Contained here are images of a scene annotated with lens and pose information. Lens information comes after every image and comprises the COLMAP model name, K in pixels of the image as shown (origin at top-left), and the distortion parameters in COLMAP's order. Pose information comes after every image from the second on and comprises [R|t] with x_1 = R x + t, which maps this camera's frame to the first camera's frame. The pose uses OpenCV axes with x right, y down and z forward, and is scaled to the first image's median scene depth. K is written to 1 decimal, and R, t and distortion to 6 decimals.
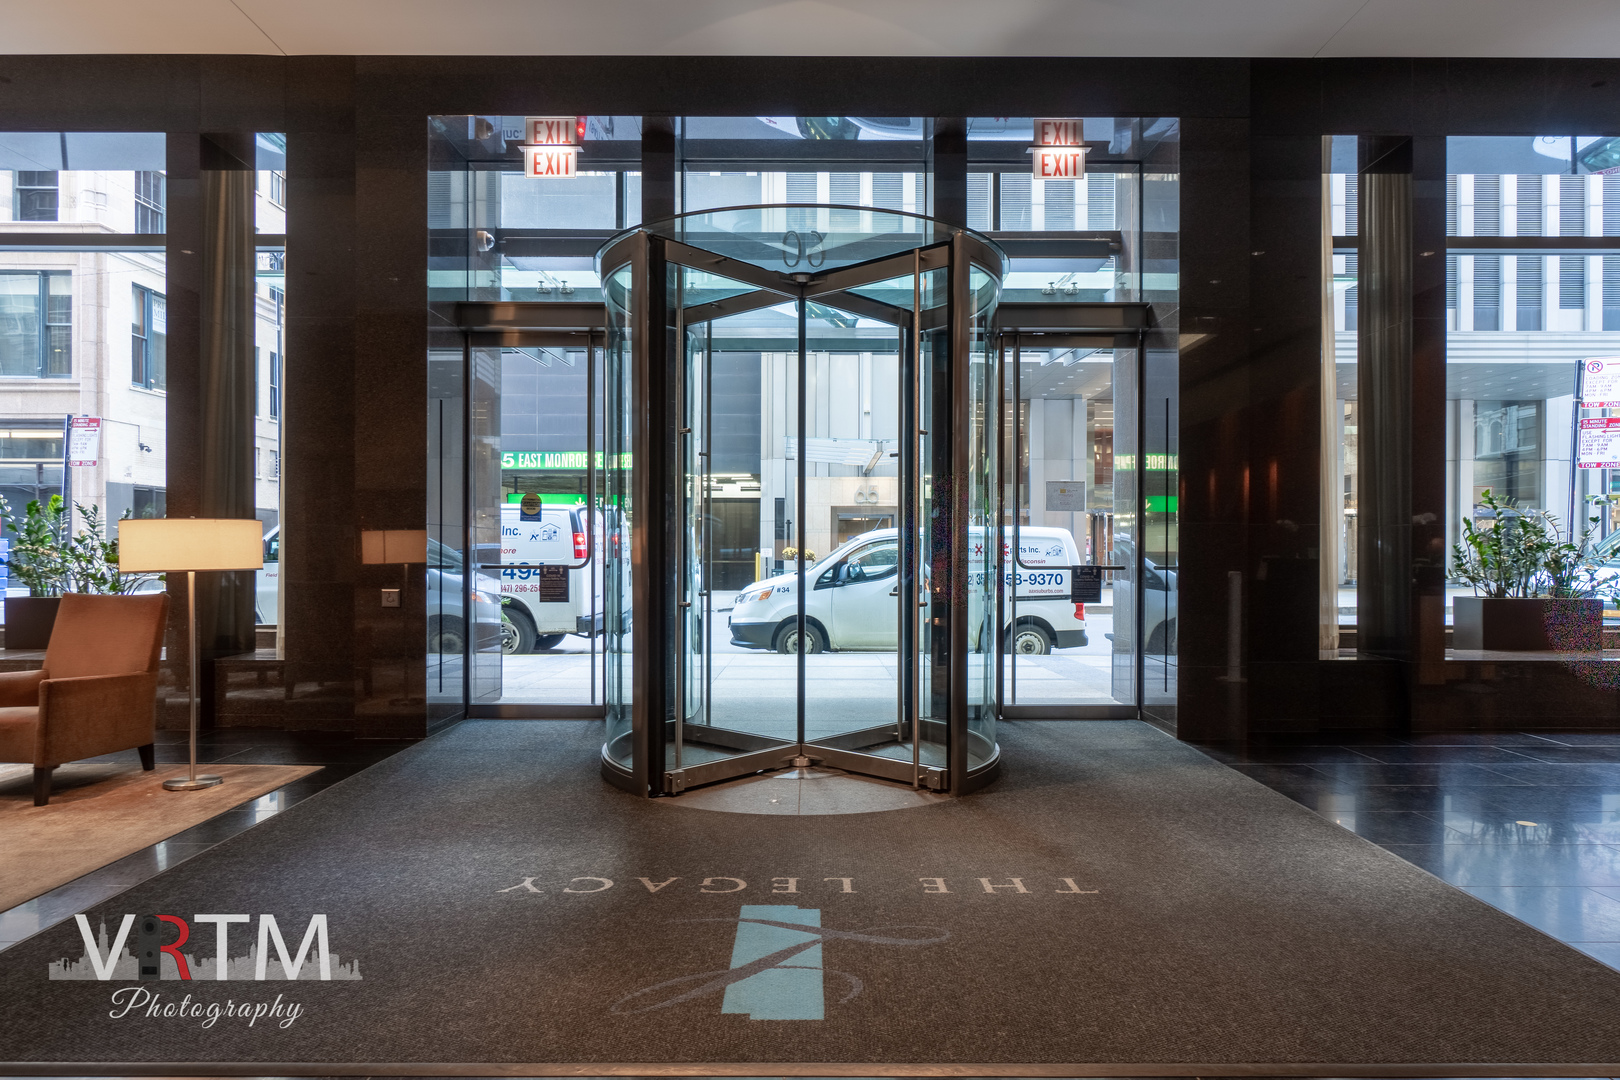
lens RADIAL K [[1002.3, 0, 807.9], [0, 1002.3, 549.1], [0, 0, 1]] dist [-0.010478, -0.000539]
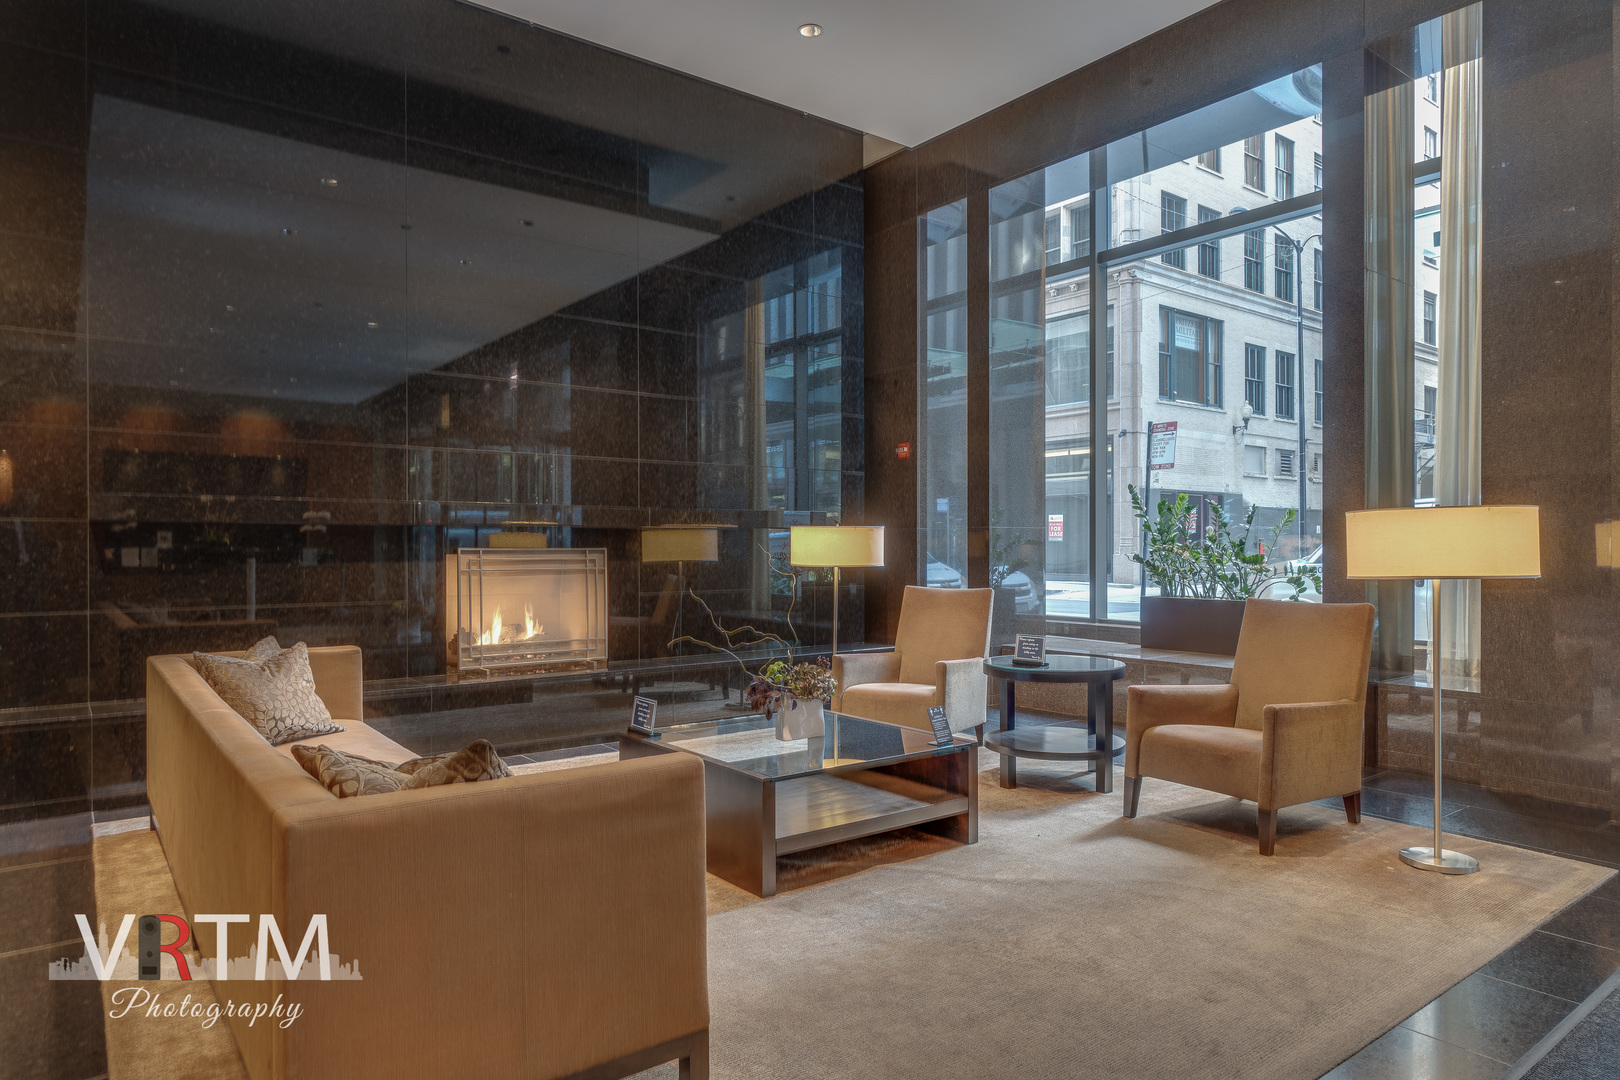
lens RADIAL K [[1003.8, 0, 810.5], [0, 1003.8, 544.1], [0, 0, 1]] dist [-0.022604, 0.002719]
pose [[0.612304, -0.000966, -0.790622, -0.208585], [-0.002520, 0.999992, -0.003174, -0.000236], [0.790618, 0.003936, 0.612296, 0.111398]]
